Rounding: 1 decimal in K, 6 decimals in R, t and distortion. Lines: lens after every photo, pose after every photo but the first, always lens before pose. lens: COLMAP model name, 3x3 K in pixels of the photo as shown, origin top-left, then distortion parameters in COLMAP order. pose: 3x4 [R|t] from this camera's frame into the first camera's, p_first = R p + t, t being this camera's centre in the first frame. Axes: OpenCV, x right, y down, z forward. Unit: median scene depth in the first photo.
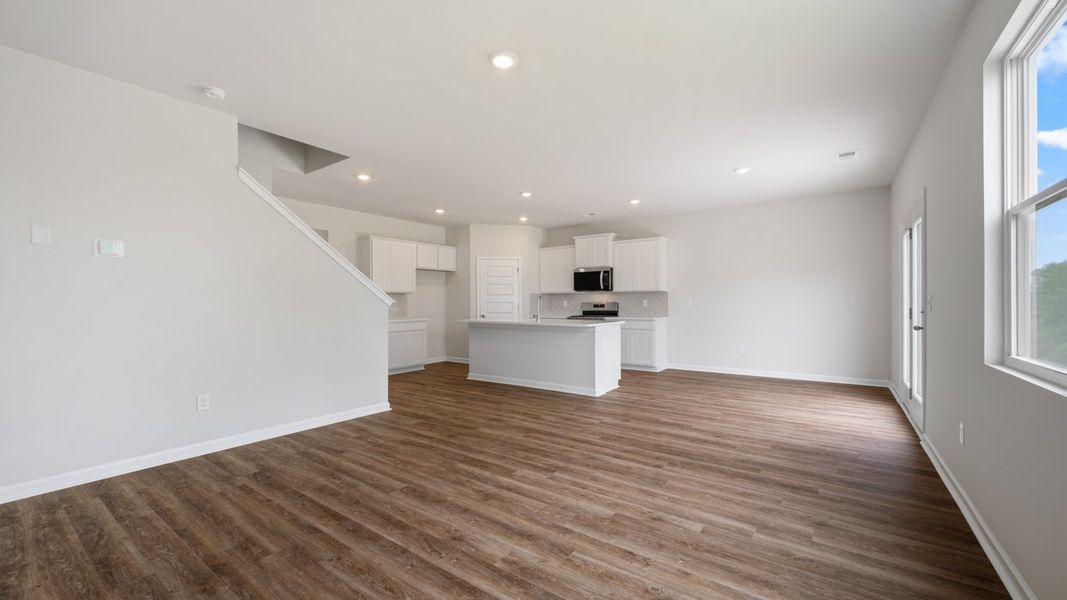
lens RADIAL K [[419.0, 0, 537.5], [0, 419.0, 299.6], [0, 0, 1]] dist [-0.000554, -0.000327]
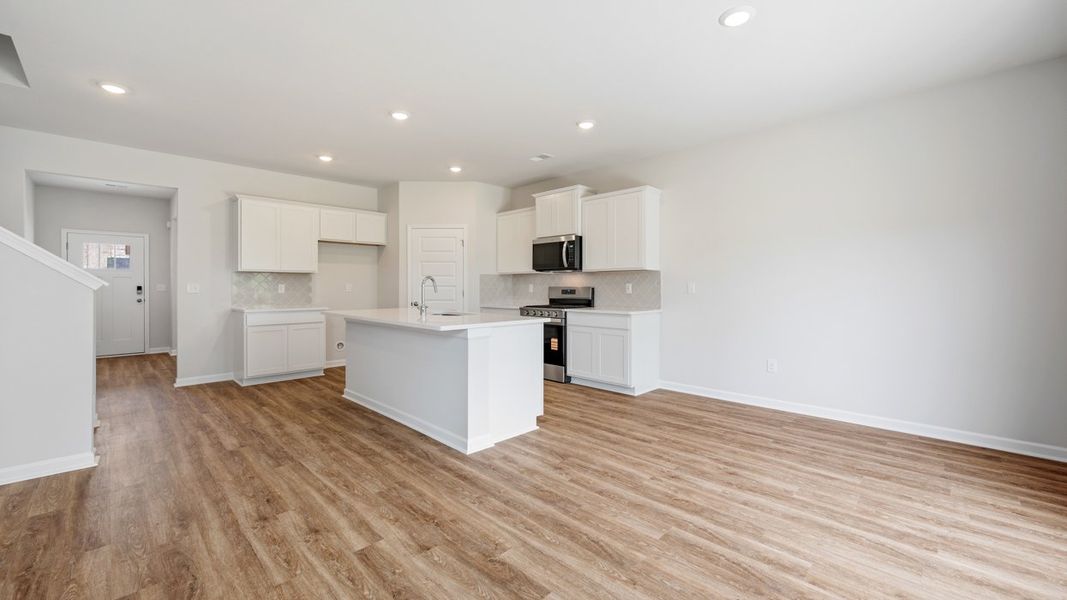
lens RADIAL K [[424.1, 0, 535.8], [0, 424.1, 288.3], [0, 0, 1]] dist [-0.000436, -0.000241]
pose [[0.987738, 0.006708, -0.155980, 0.503287], [-0.004891, 0.999916, 0.012031, 0.002180], [0.156047, -0.011121, 0.987687, 0.715385]]
